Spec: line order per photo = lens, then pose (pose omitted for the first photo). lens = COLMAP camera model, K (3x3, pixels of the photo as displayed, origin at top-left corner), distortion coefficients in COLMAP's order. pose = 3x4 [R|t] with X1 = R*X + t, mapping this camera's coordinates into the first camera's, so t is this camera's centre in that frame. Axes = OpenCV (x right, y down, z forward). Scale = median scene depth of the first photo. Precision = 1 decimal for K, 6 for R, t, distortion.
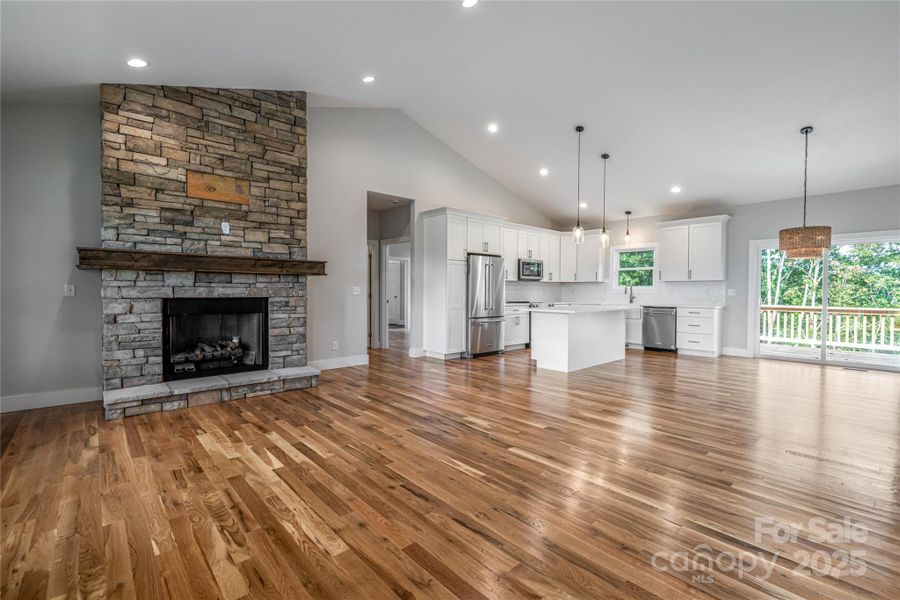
lens RADIAL K [[409.9, 0, 438.3], [0, 409.9, 296.2], [0, 0, 1]] dist [-0.001237, -0.000405]
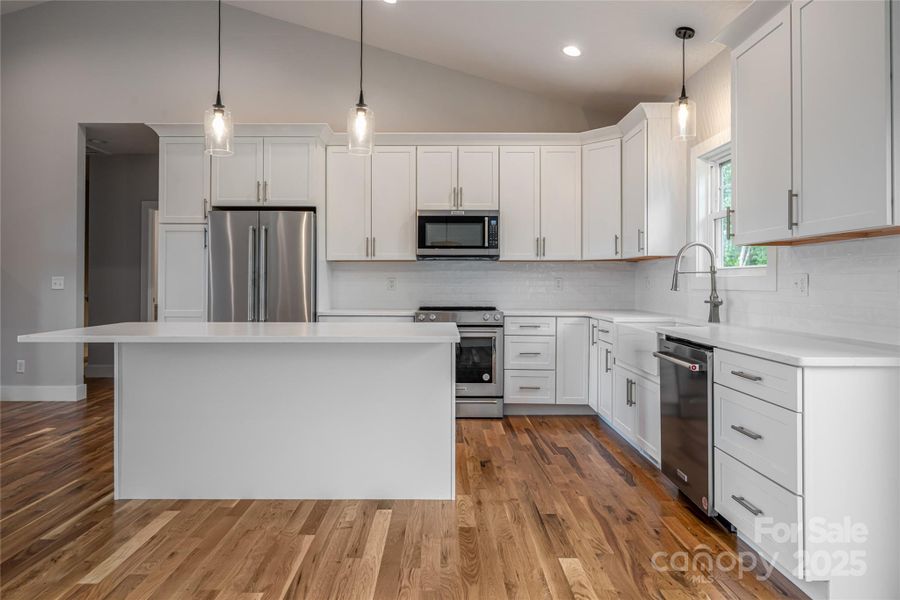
lens RADIAL K [[531.1, 0, 450.0], [0, 531.1, 300.0], [0, 0, 1]] dist [-0.081263, 0.001034]
pose [[0.771350, 0.016876, -0.636187, 0.644183], [-0.010797, 0.999851, 0.013432, -0.003082], [0.636320, -0.003492, 0.771418, 0.651144]]
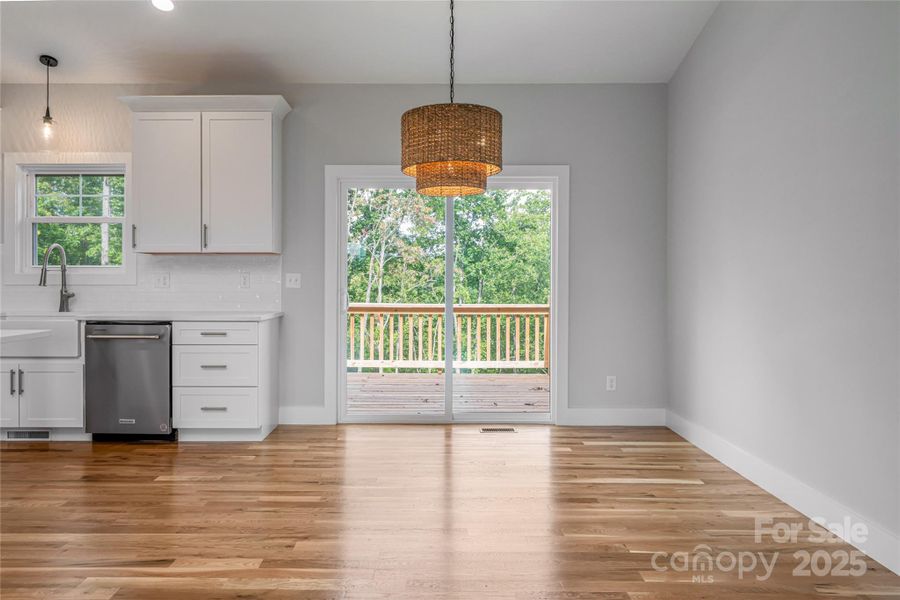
lens RADIAL K [[600.4, 0, 445.6], [0, 600.4, 277.6], [0, 0, 1]] dist [-0.001200, -0.002806]
pose [[0.640901, -0.003400, 0.767616, 0.315515], [0.015661, 0.999840, -0.008648, -0.004364], [-0.767463, 0.017564, 0.640852, 0.446689]]
